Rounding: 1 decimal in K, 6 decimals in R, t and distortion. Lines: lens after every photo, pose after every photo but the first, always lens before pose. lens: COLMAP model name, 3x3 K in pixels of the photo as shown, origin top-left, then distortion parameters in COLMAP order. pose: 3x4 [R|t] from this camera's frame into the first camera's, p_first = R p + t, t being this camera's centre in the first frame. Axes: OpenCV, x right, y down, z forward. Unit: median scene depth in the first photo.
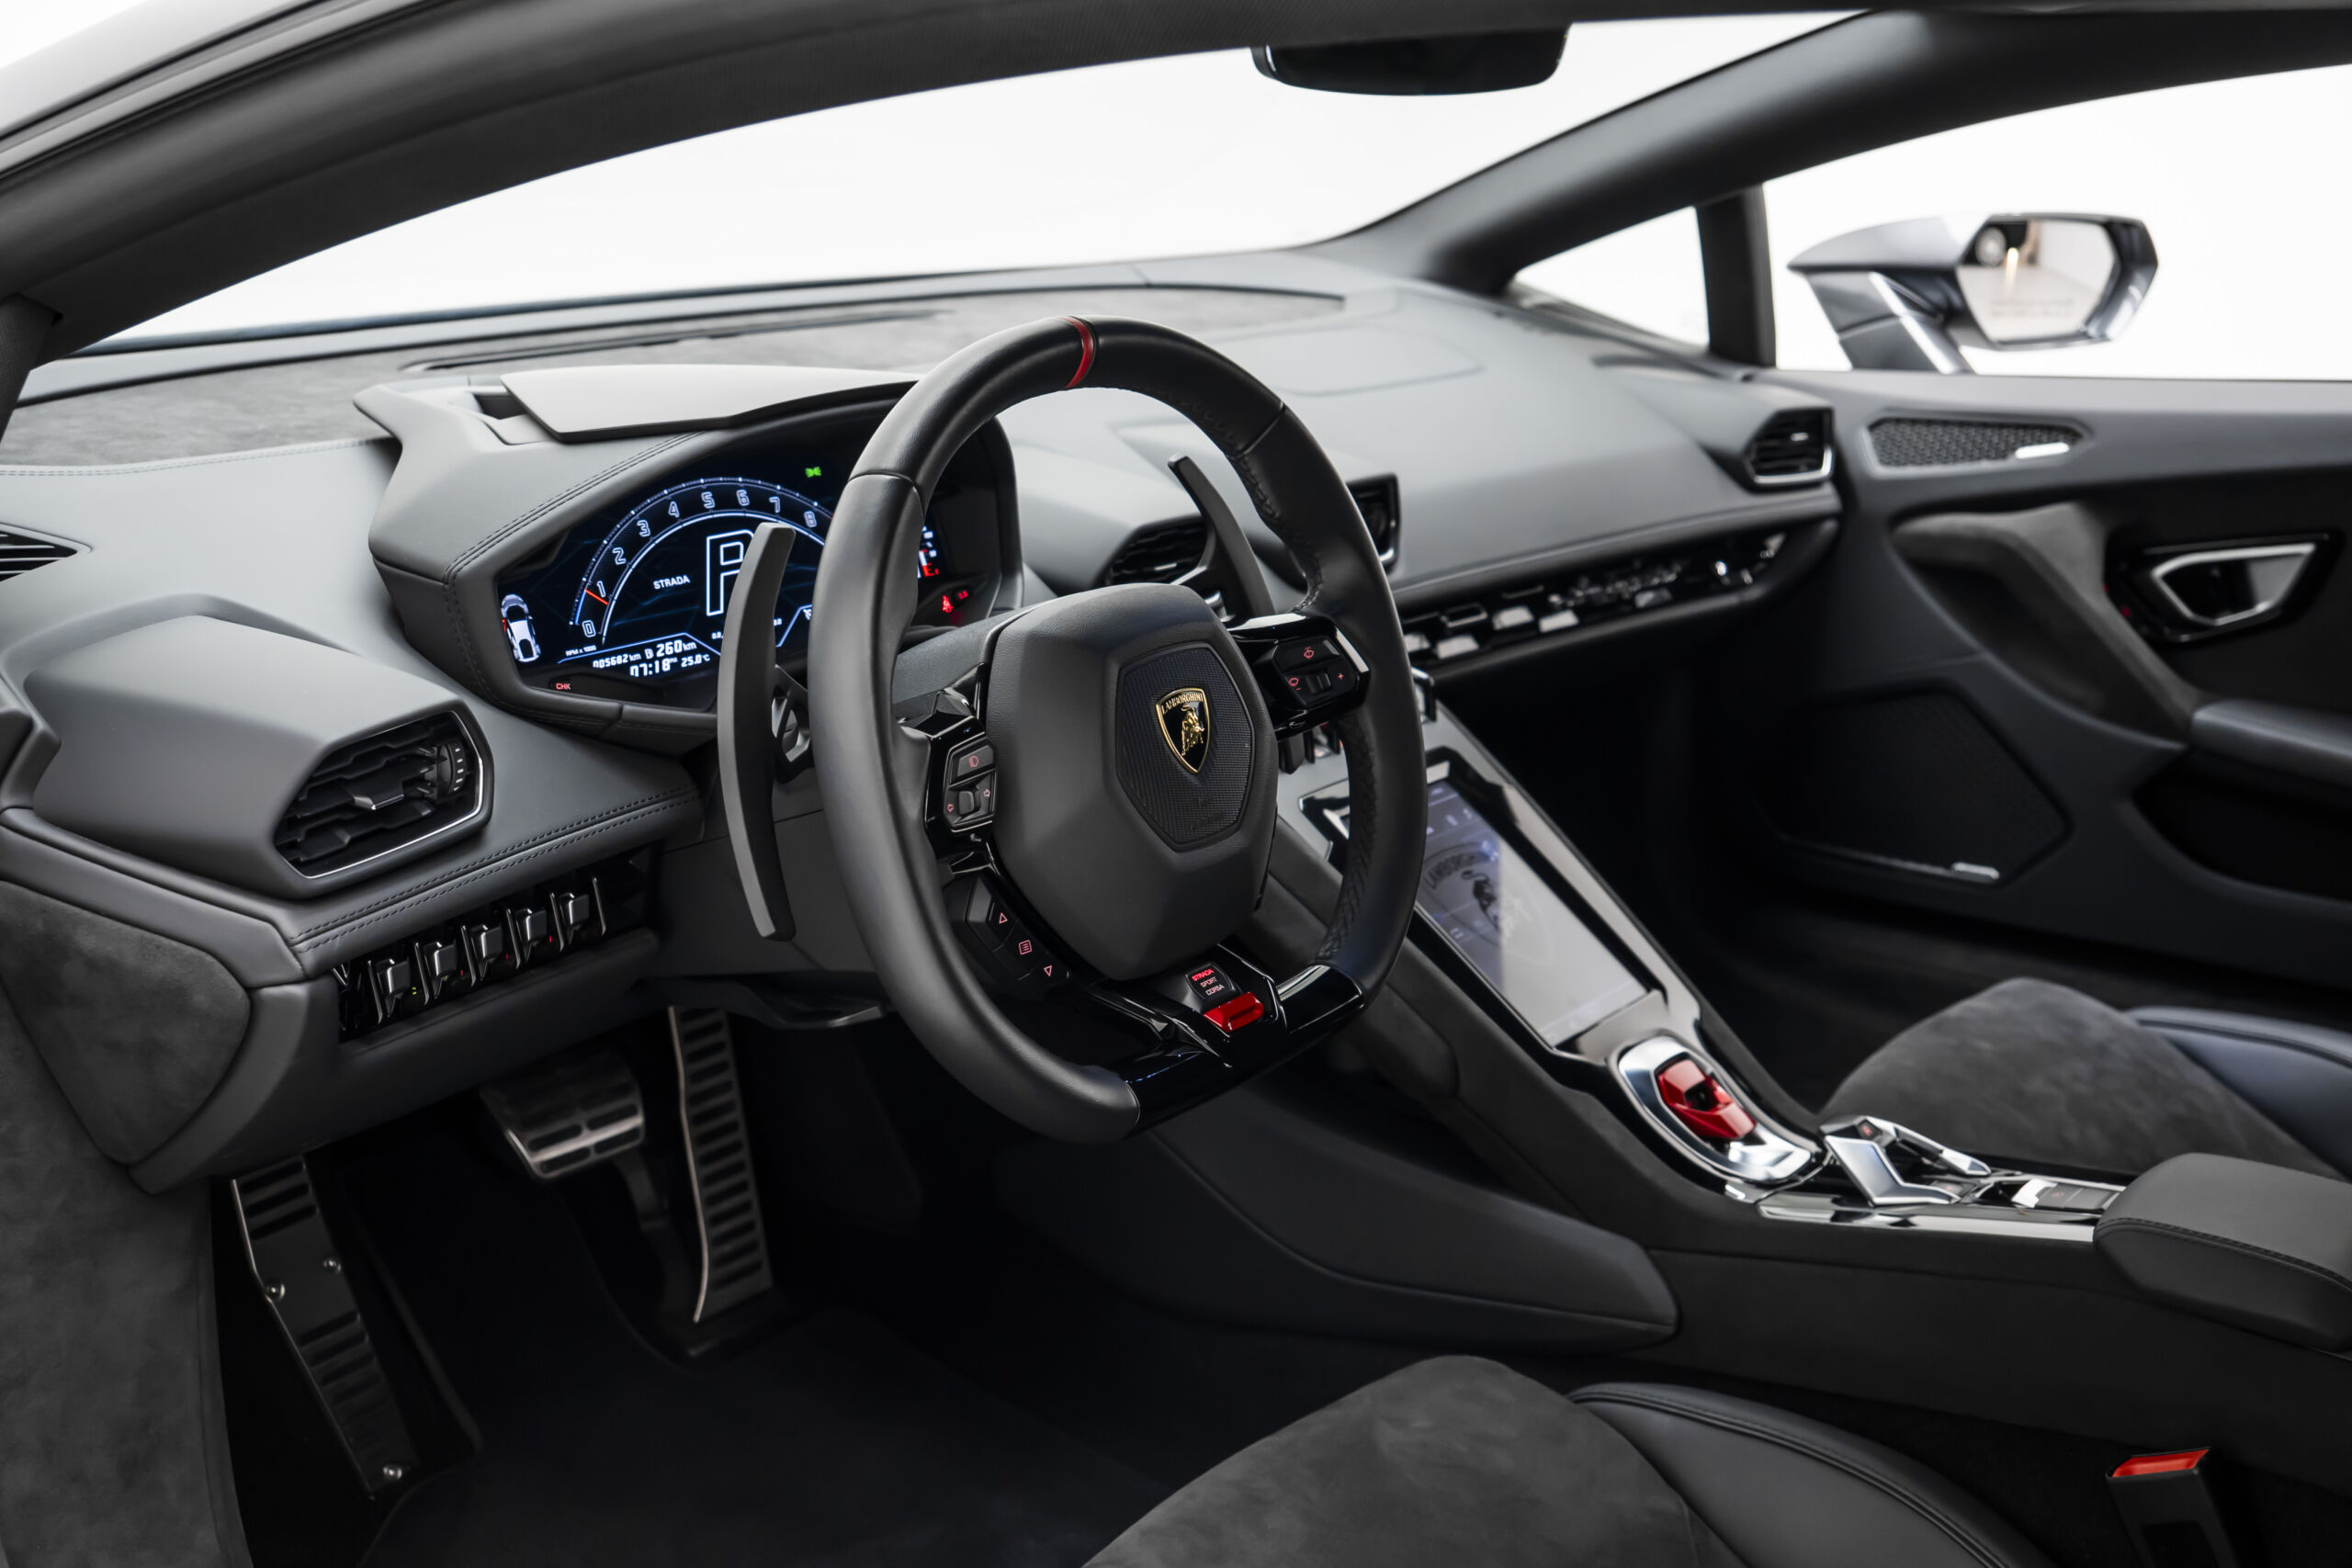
lens RADIAL K [[2611.6, 0, 1164.5], [0, 2611.6, 776.7], [0, 0, 1]] dist [-0.018127, 0.000000]
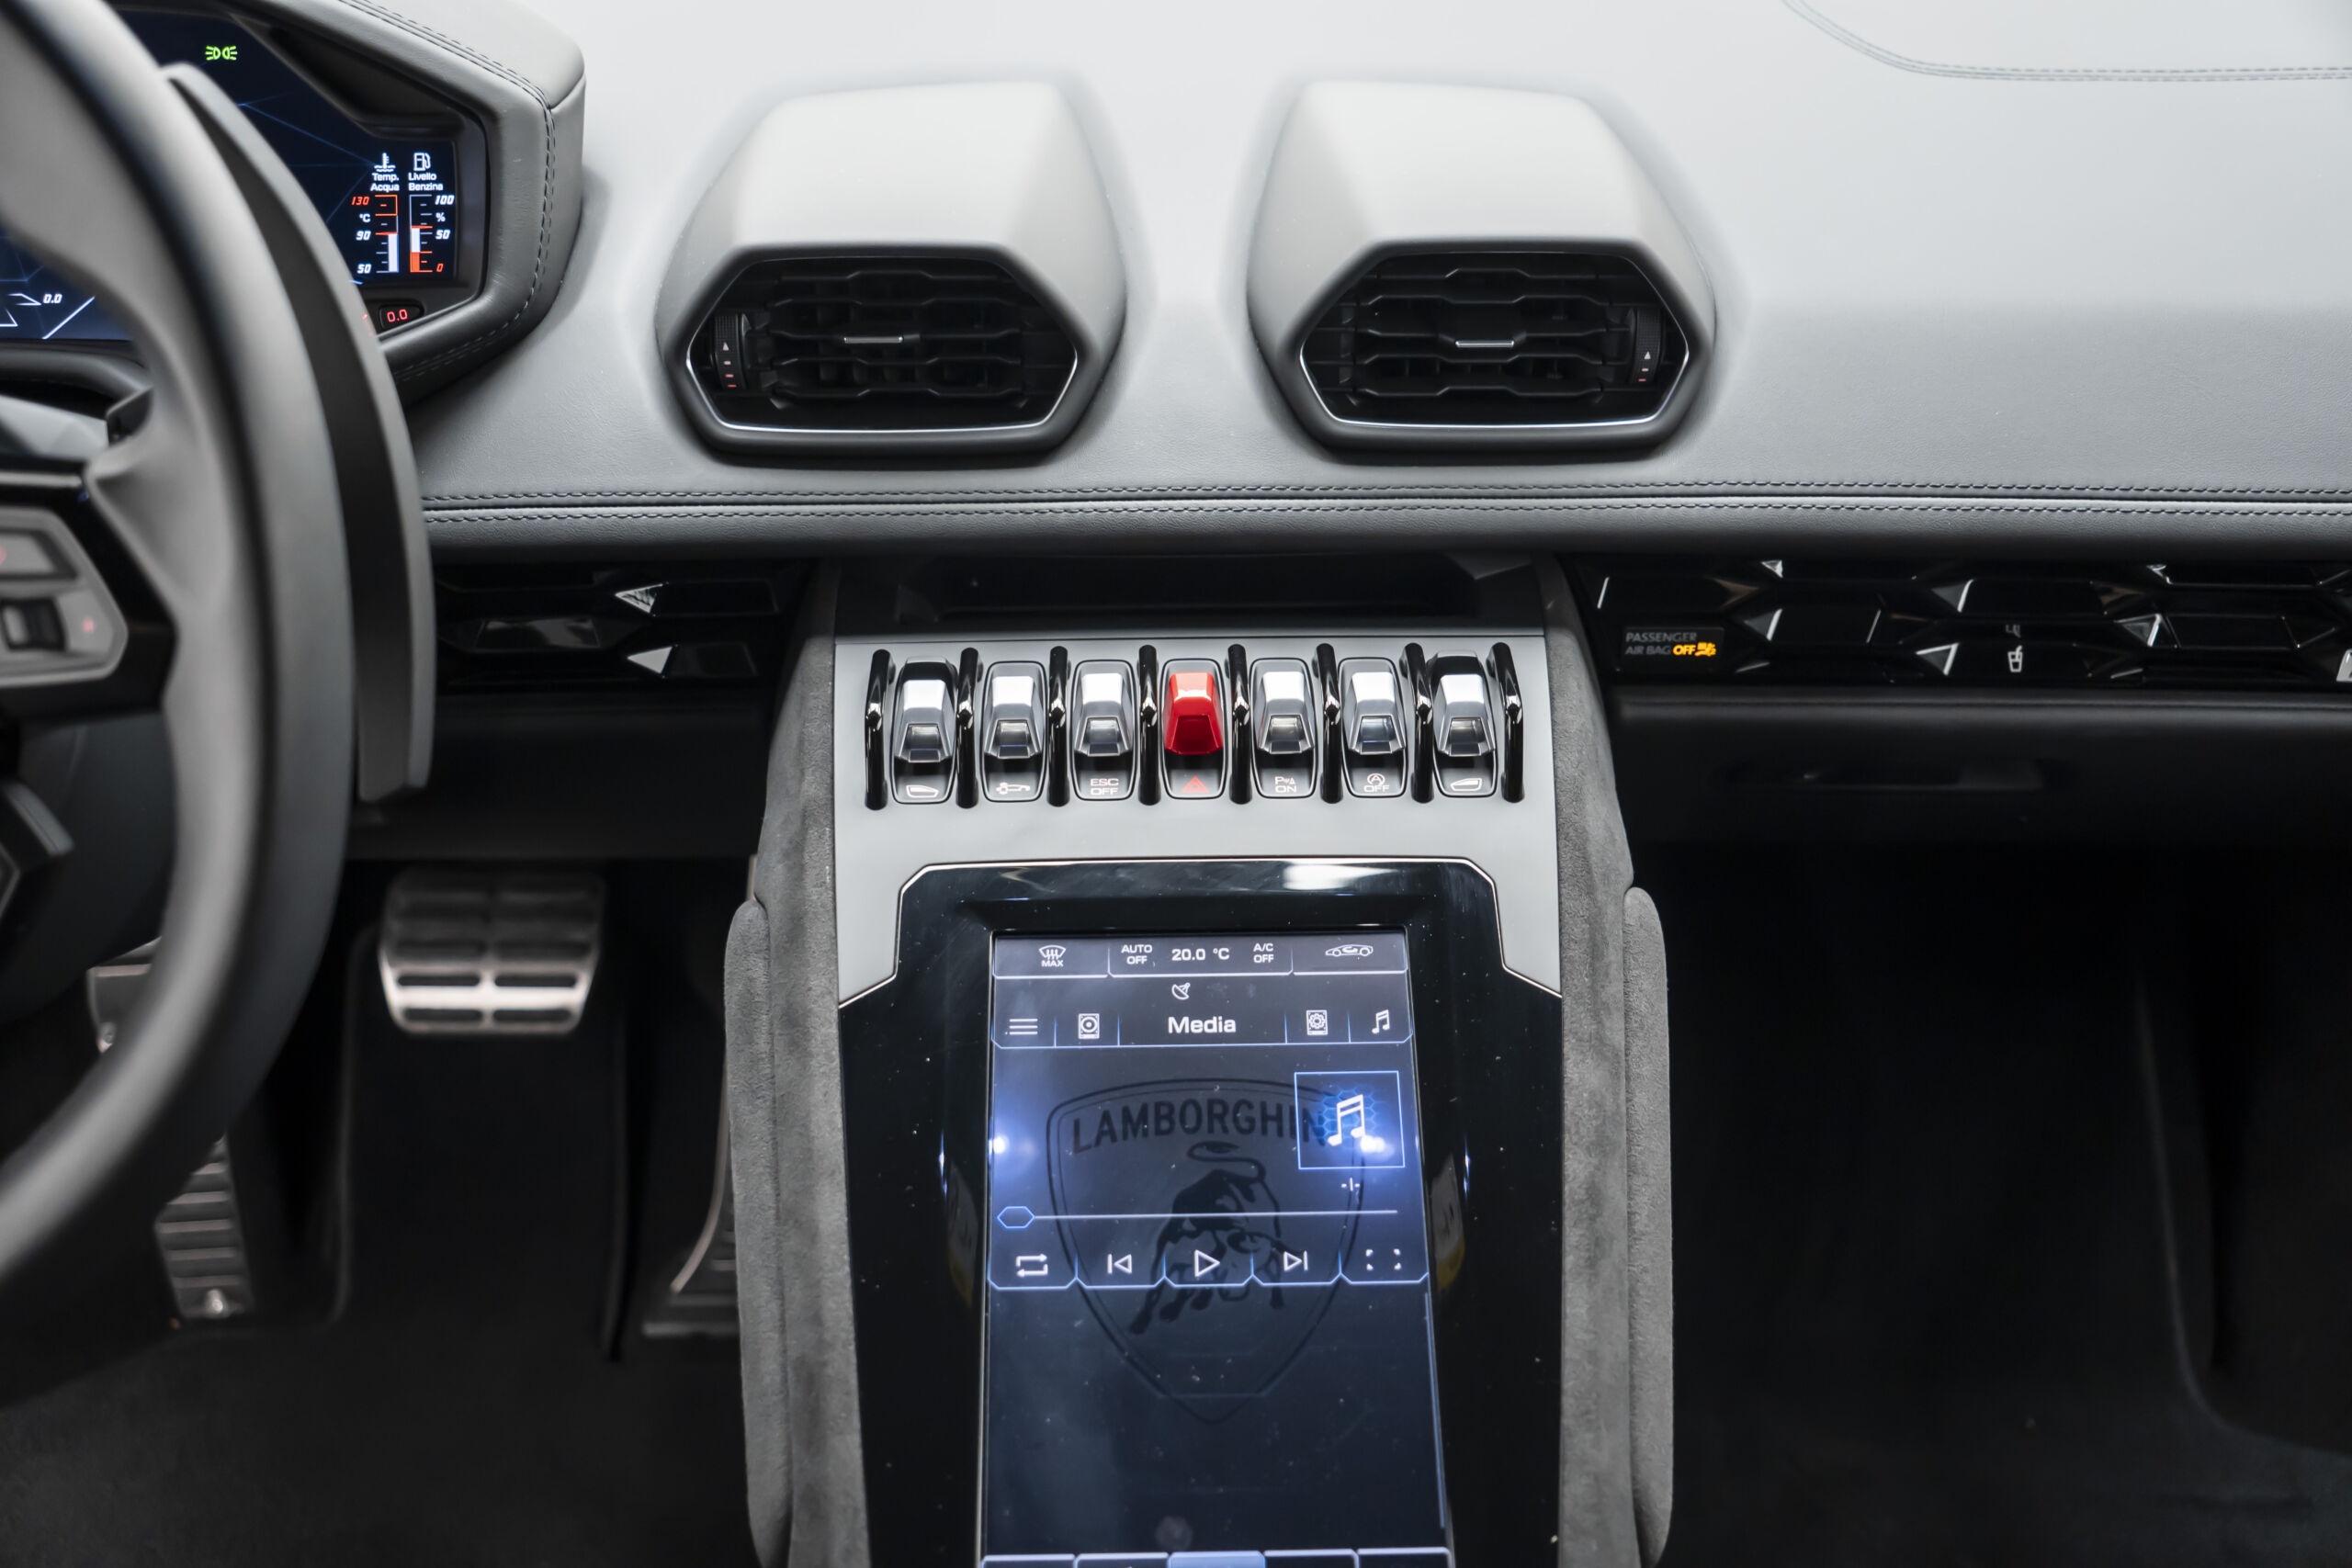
lens RADIAL K [[2611.6, 0, 1155.6], [0, 2611.6, 796.1], [0, 0, 1]] dist [-0.018127, 0.000000]
pose [[0.638249, 0.303276, -0.707575, 0.507041], [-0.199144, 0.952889, 0.228788, -0.149860], [0.743626, -0.005114, 0.668576, 0.867999]]
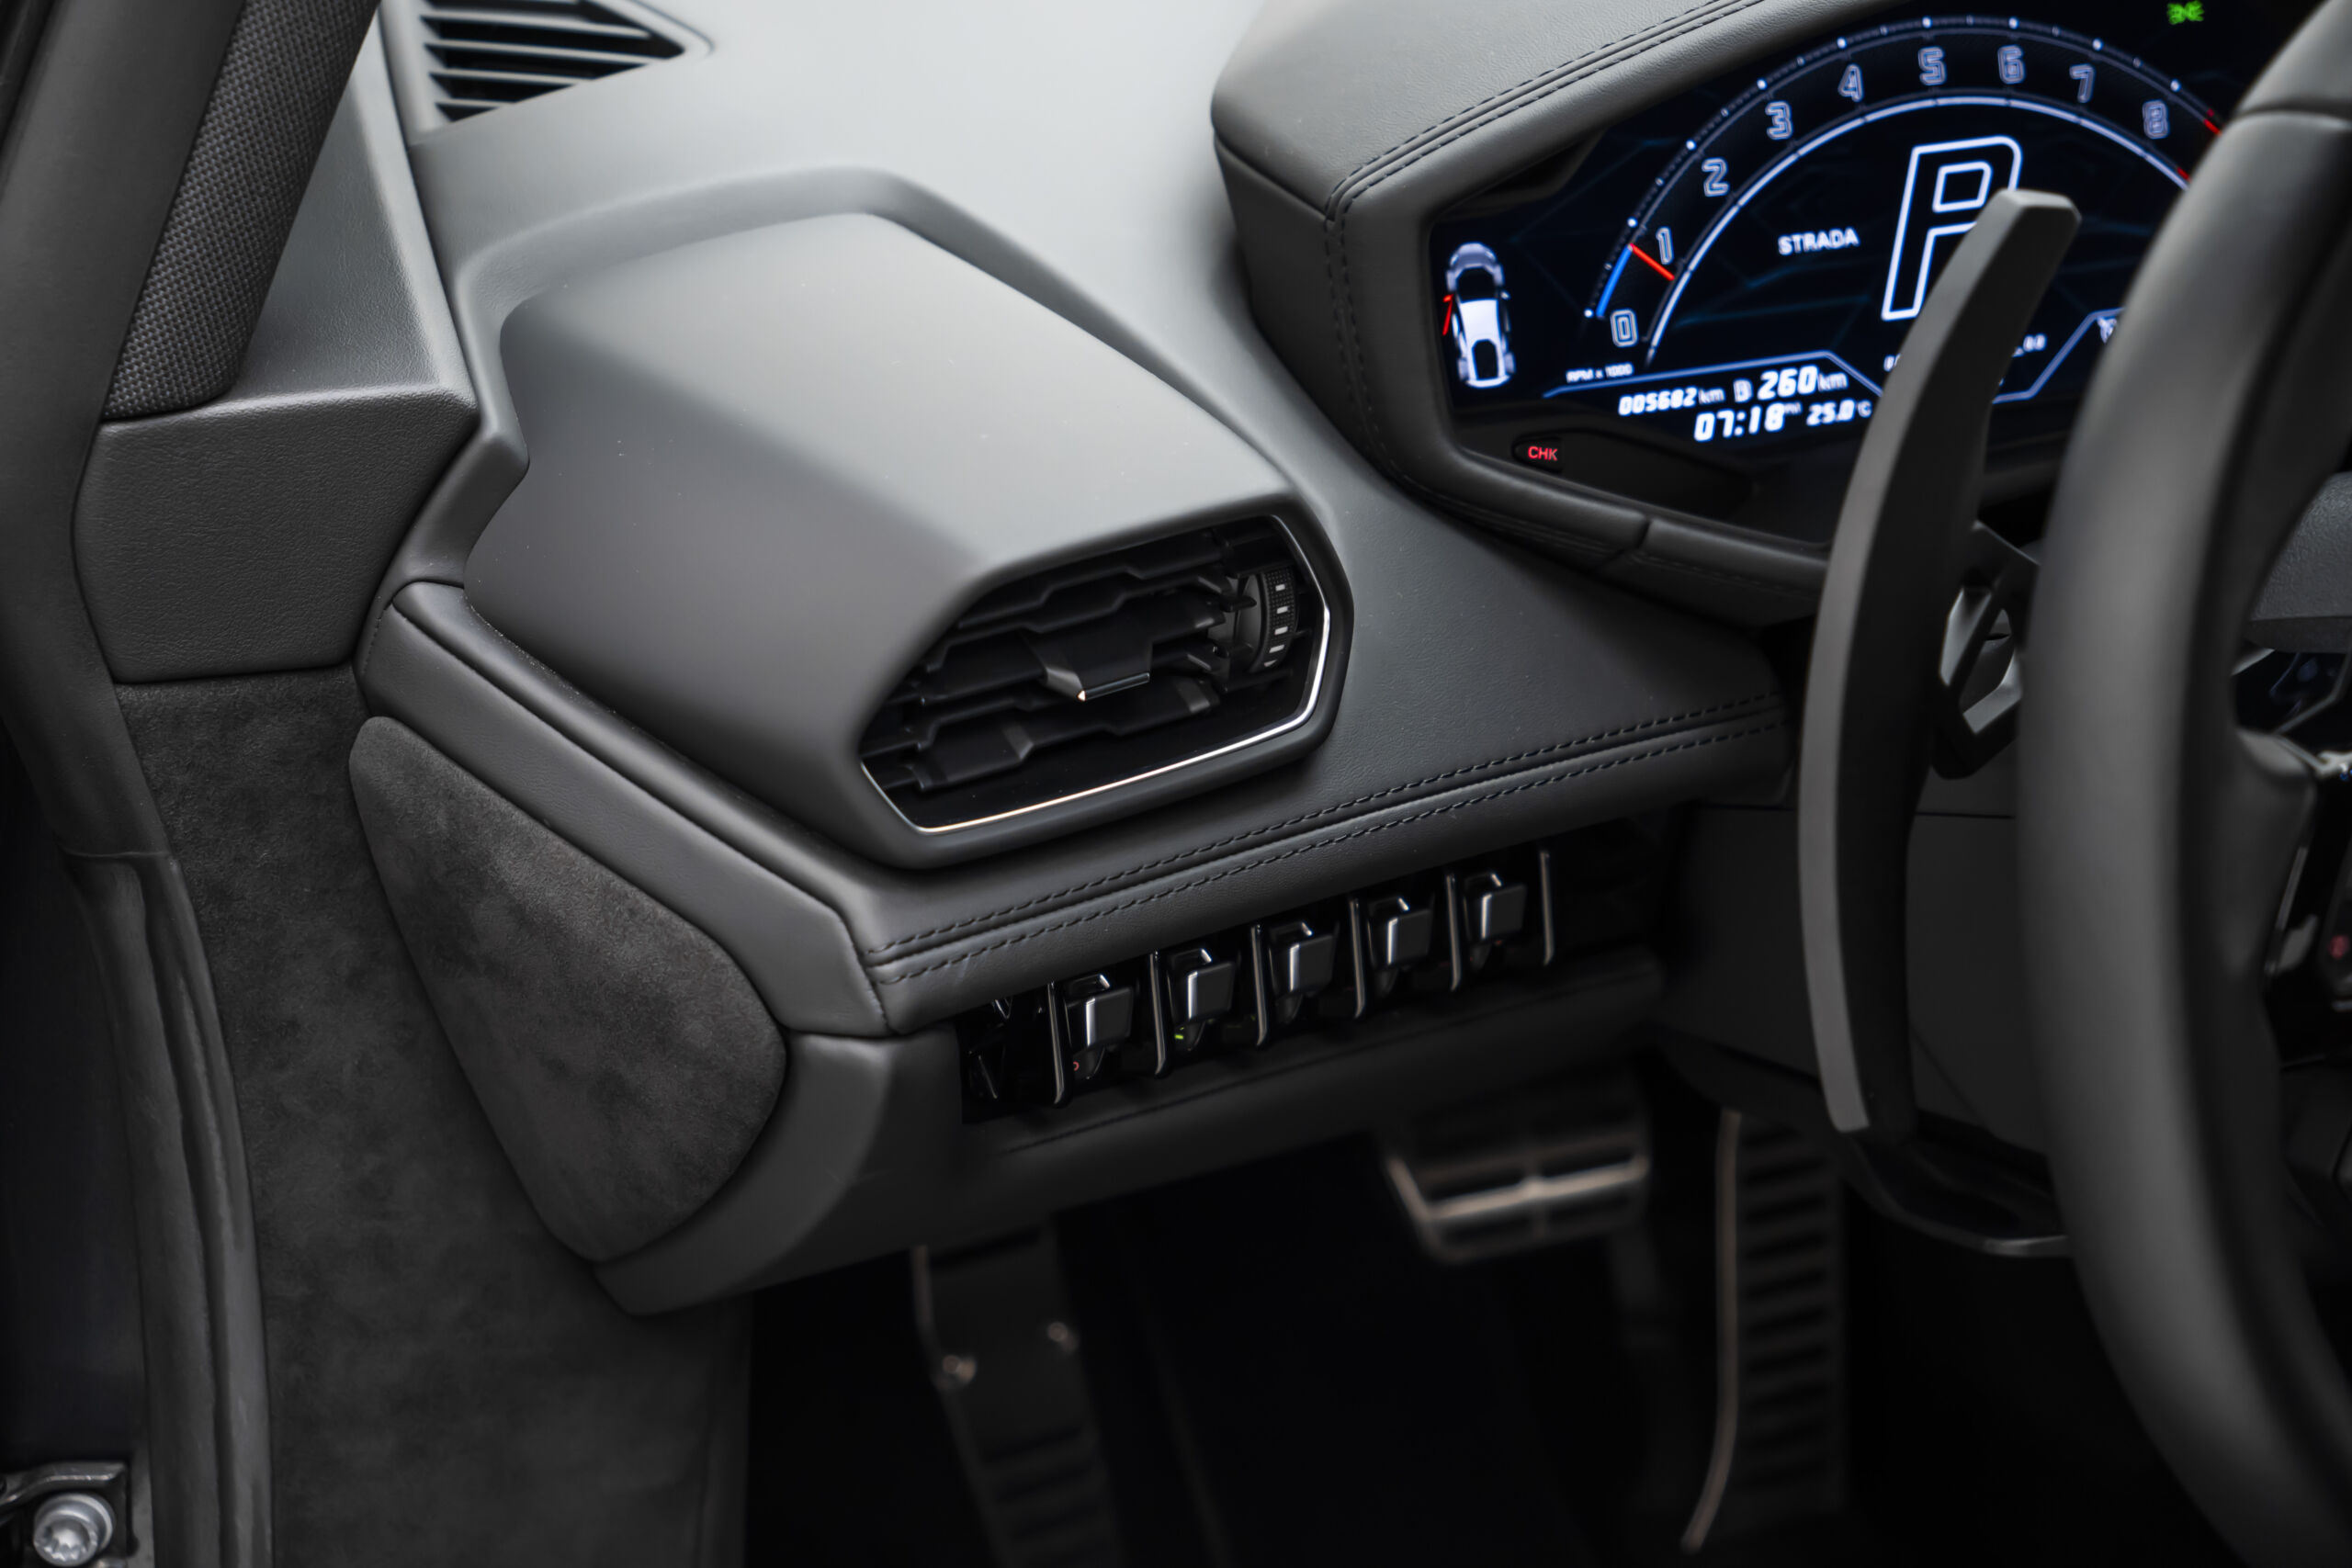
lens RADIAL K [[3786.2, 0, 1137.2], [0, 3786.2, 810.4], [0, 0, 1]] dist [0.274968, 0.000000]
pose [[0.915557, 0.181664, -0.358822, -0.034339], [-0.134099, 0.979009, 0.153491, -0.067984], [0.379174, -0.092412, 0.920699, 0.317275]]
